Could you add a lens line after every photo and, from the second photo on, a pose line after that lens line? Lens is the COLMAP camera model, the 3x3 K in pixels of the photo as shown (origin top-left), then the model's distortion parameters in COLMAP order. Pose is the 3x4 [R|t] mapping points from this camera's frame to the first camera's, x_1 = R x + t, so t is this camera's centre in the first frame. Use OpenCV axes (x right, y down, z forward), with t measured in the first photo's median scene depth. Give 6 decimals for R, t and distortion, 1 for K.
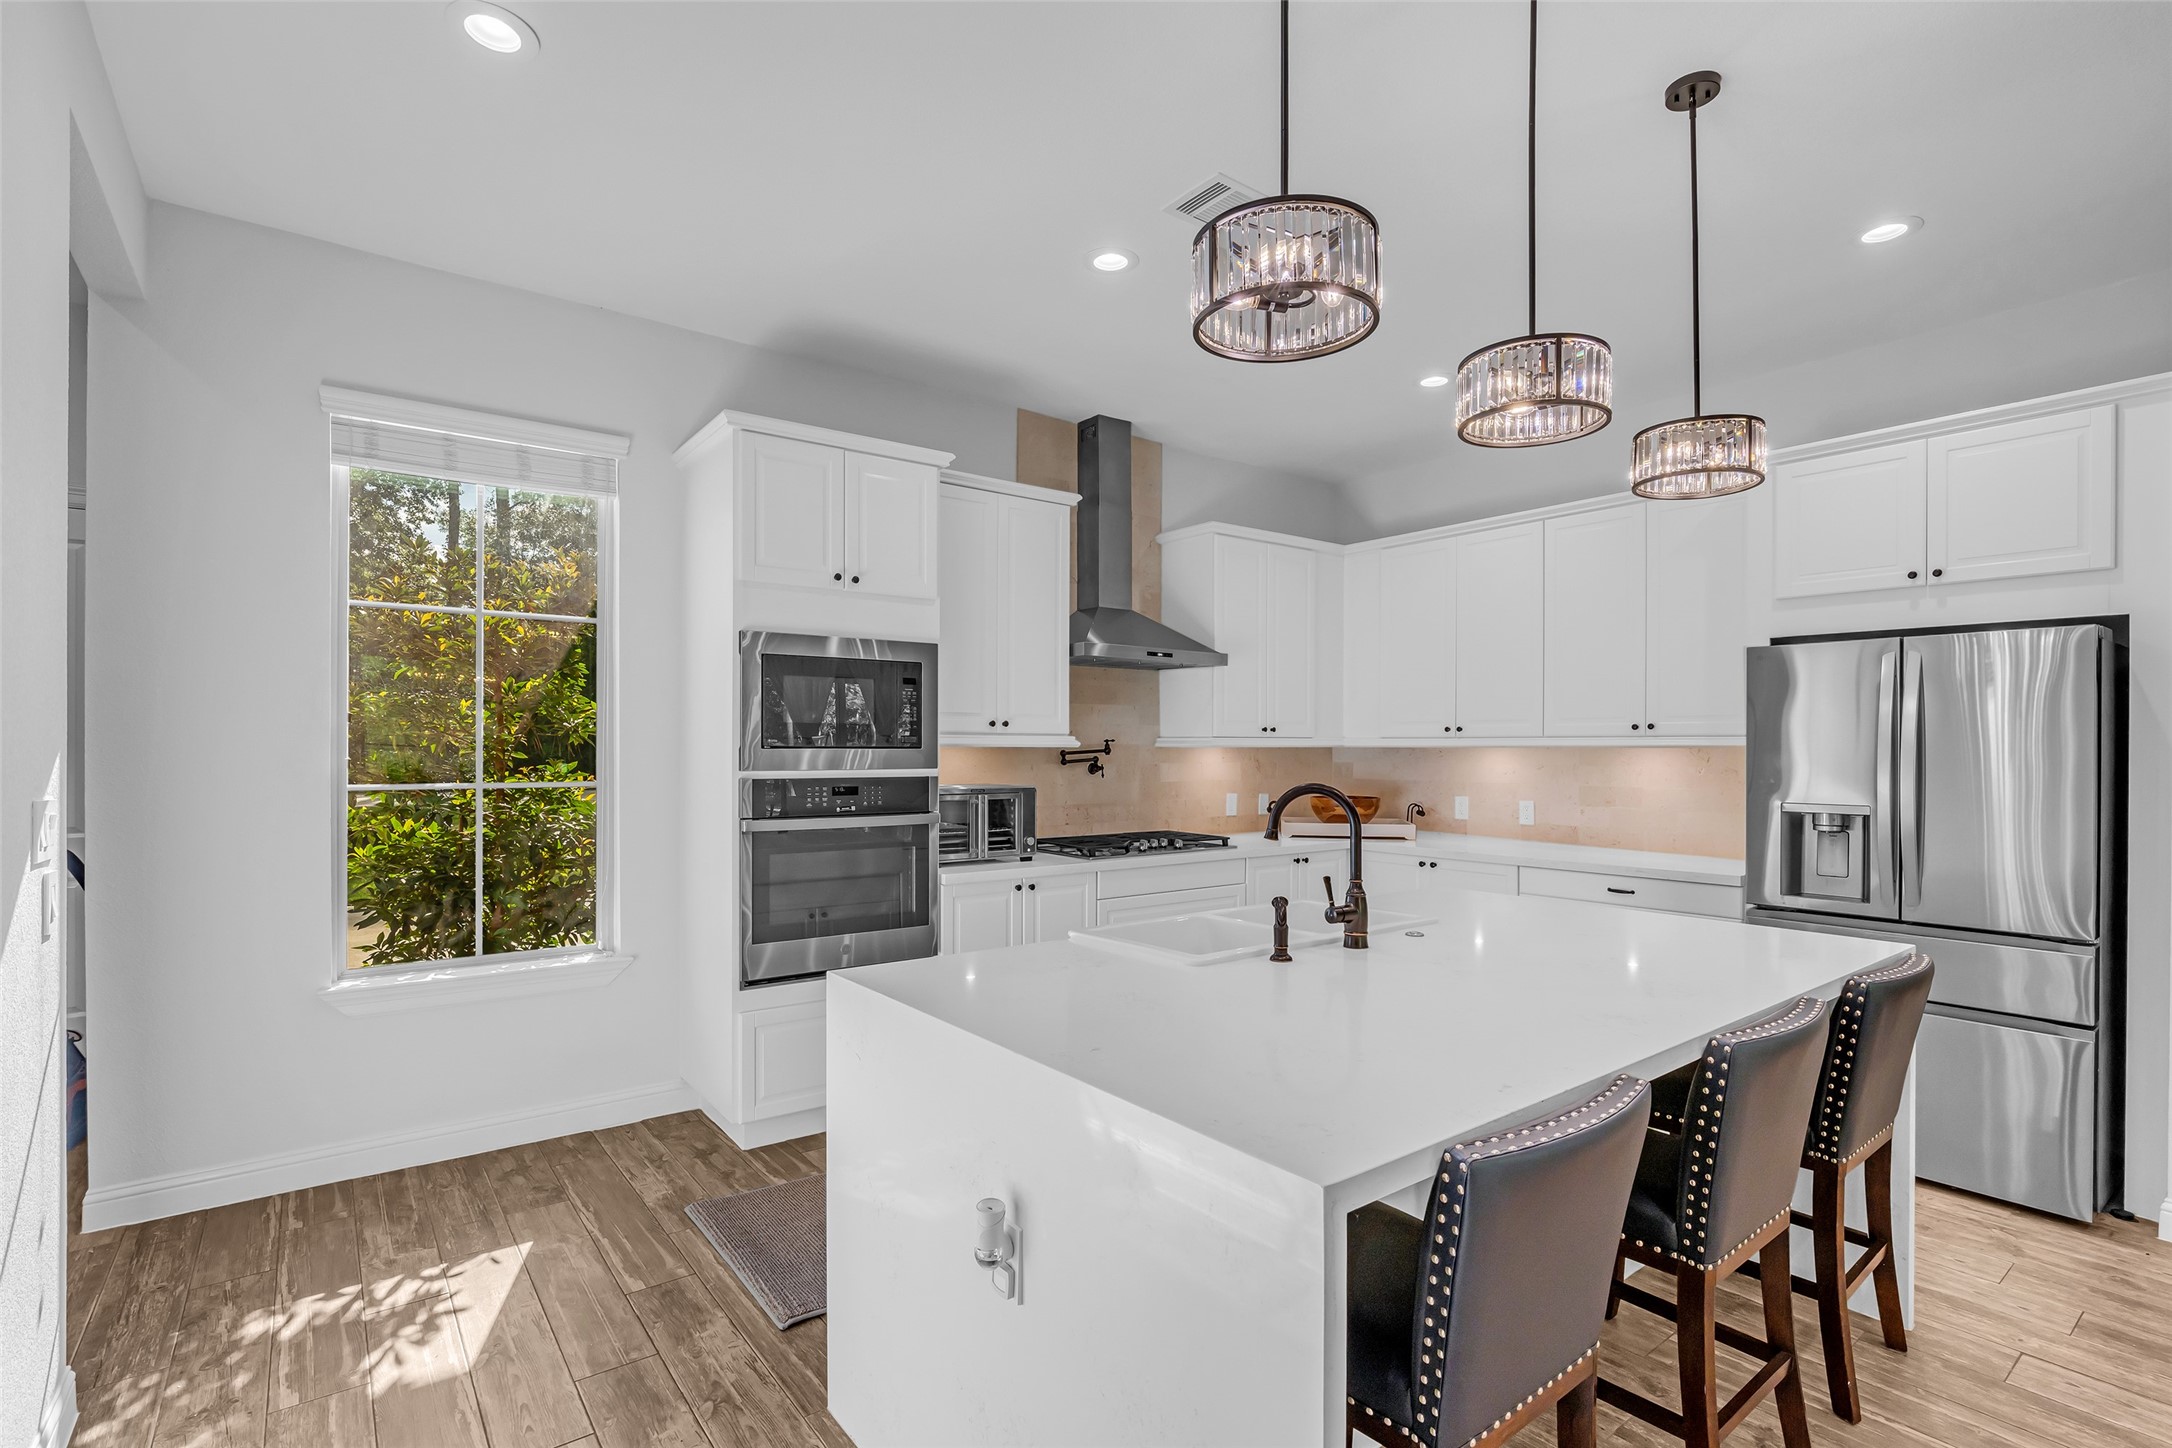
lens RADIAL K [[1002.4, 0, 1077.5], [0, 1002.4, 756.9], [0, 0, 1]] dist [-0.014644, 0.000247]
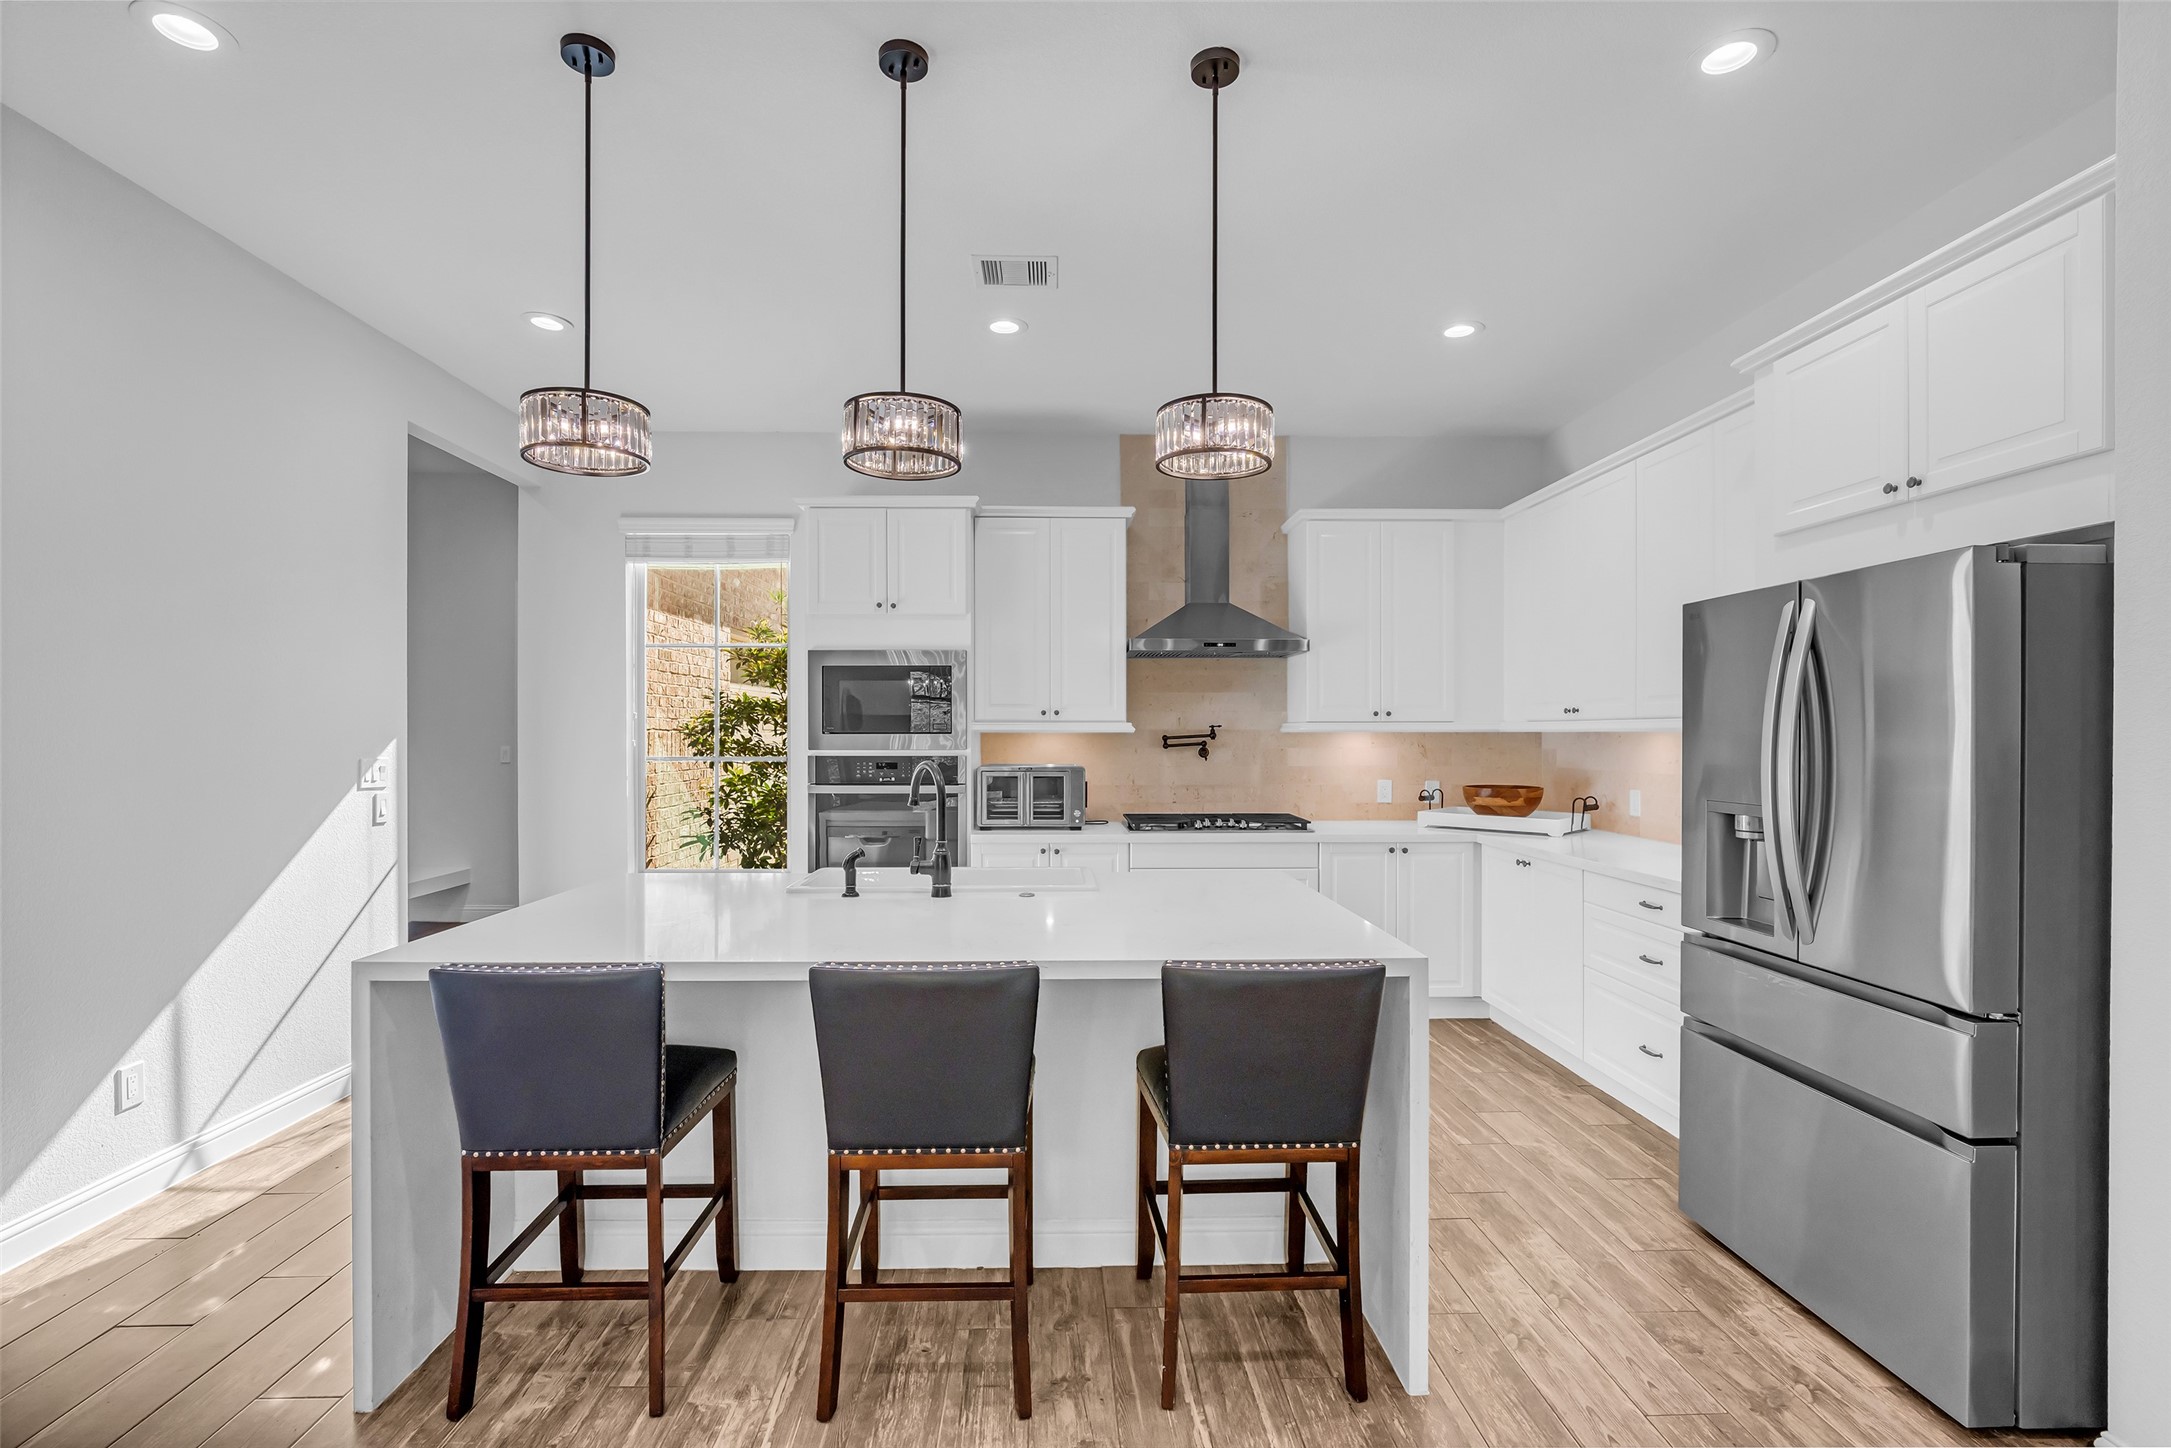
lens RADIAL K [[991.6, 0, 1080.1], [0, 991.6, 733.3], [0, 0, 1]] dist [-0.012598, 0.000000]
pose [[0.817522, -0.002989, -0.575889, 0.648748], [-0.003664, 0.999939, -0.010392, 0.003391], [0.575886, 0.010606, 0.817462, 0.066789]]
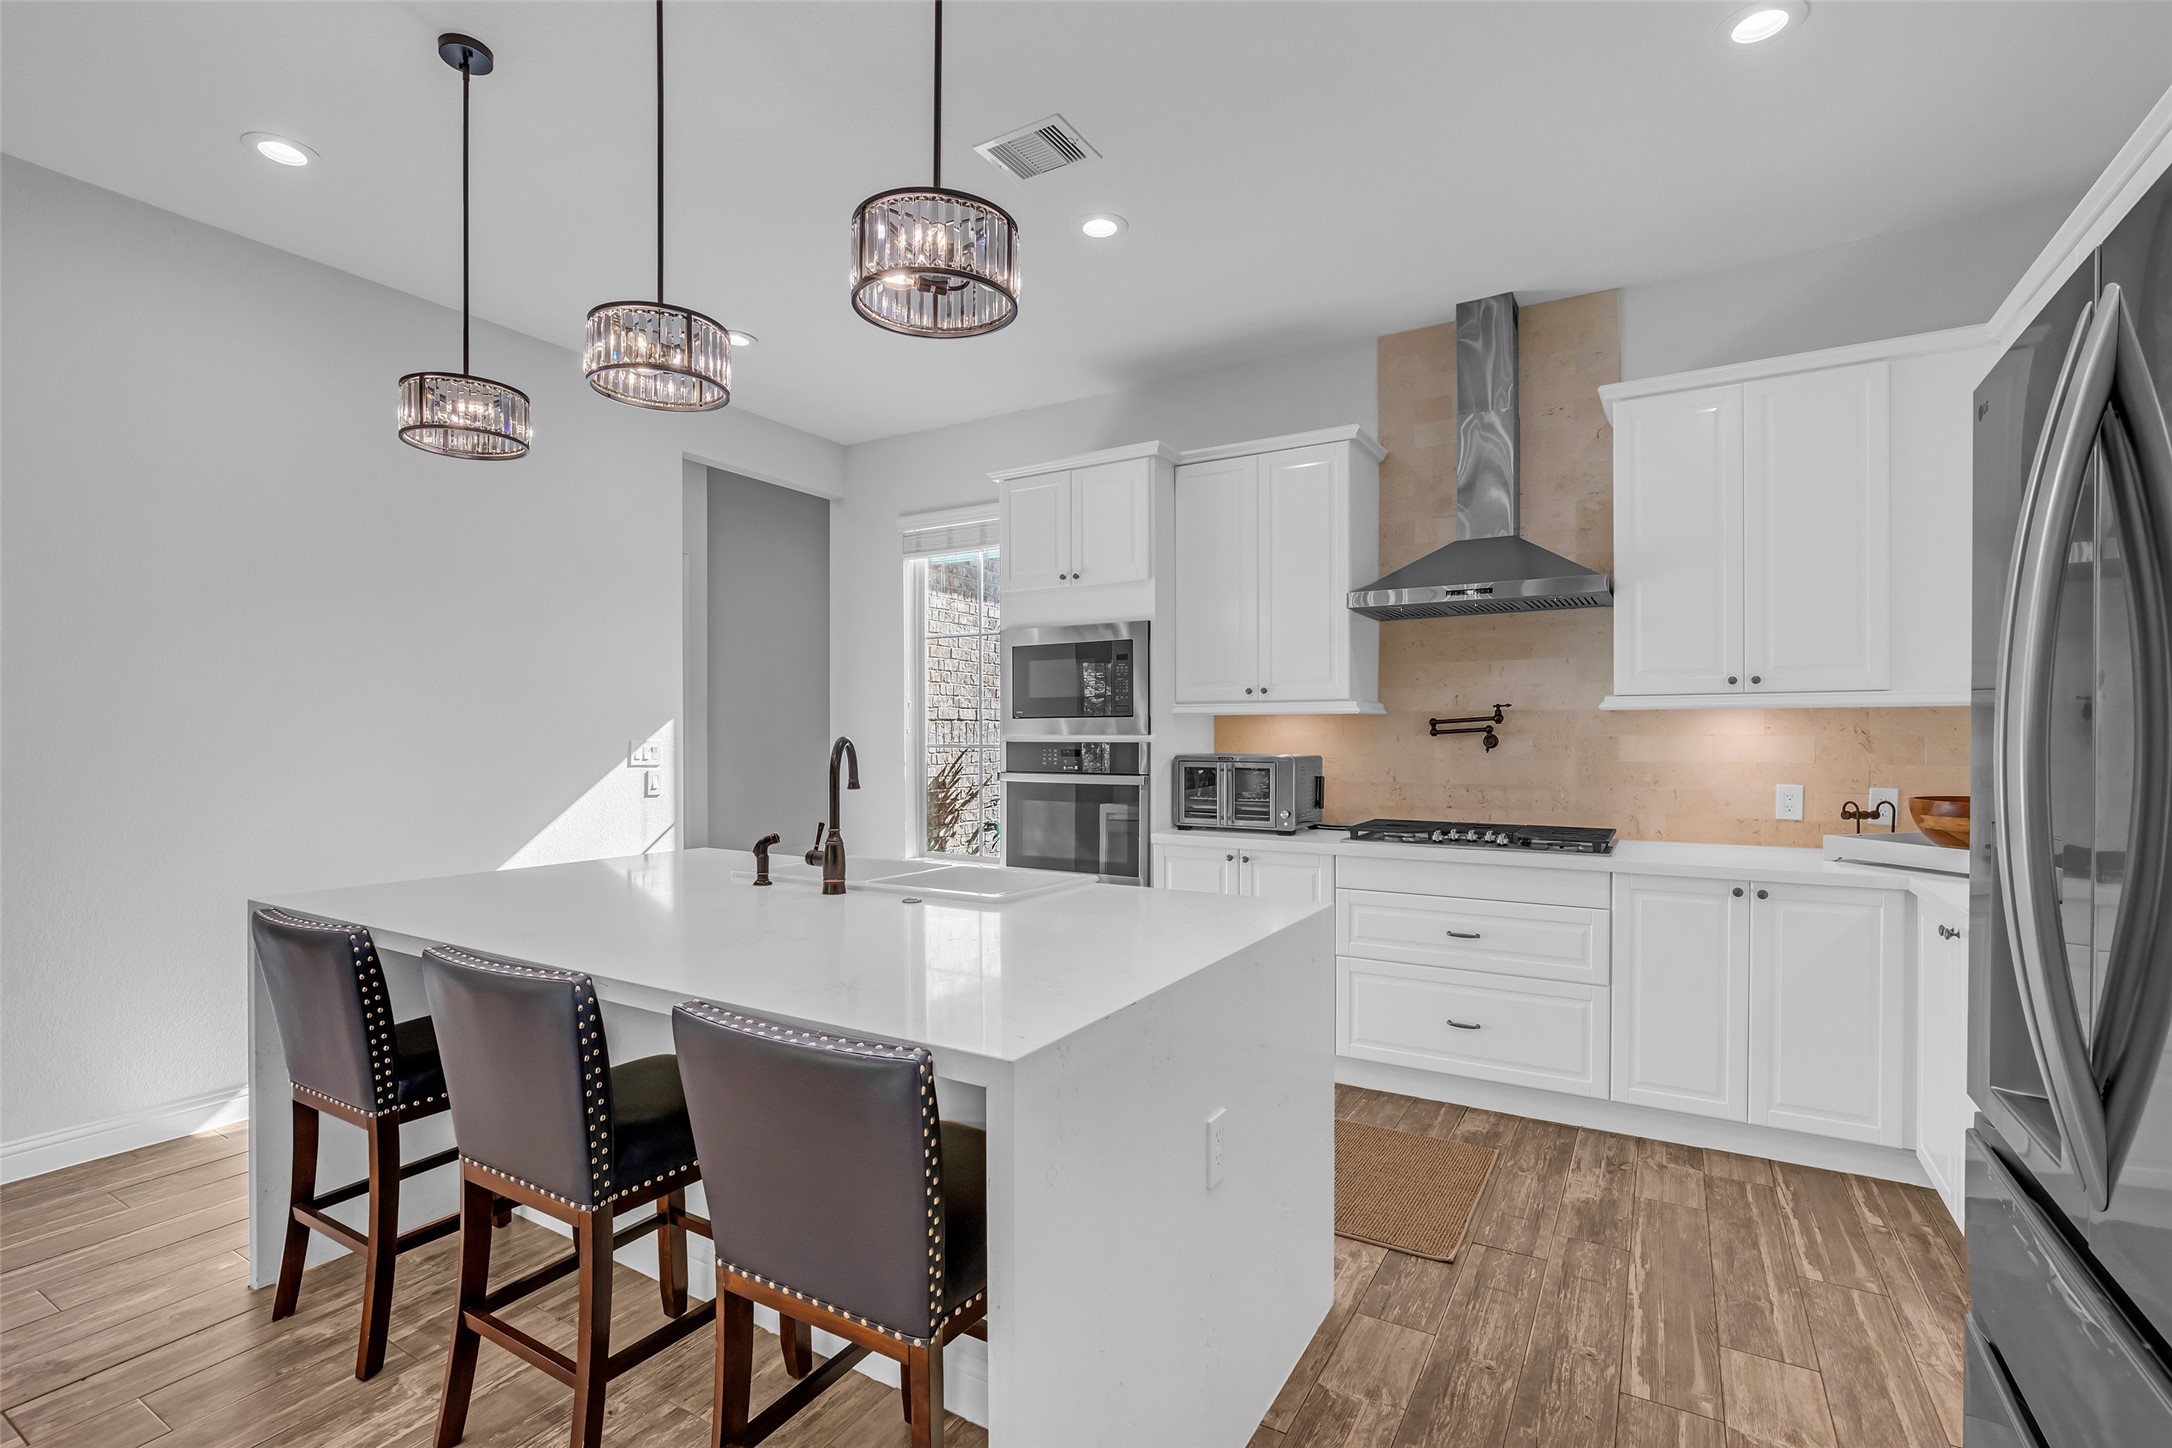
lens RADIAL K [[992.4, 0, 1083.3], [0, 992.4, 741.1], [0, 0, 1]] dist [-0.013065, 0.000869]
pose [[0.374943, 0.002353, -0.927045, 0.781861], [-0.007977, 0.999968, -0.000688, 0.018352], [0.927014, 0.007653, 0.374949, 0.501536]]
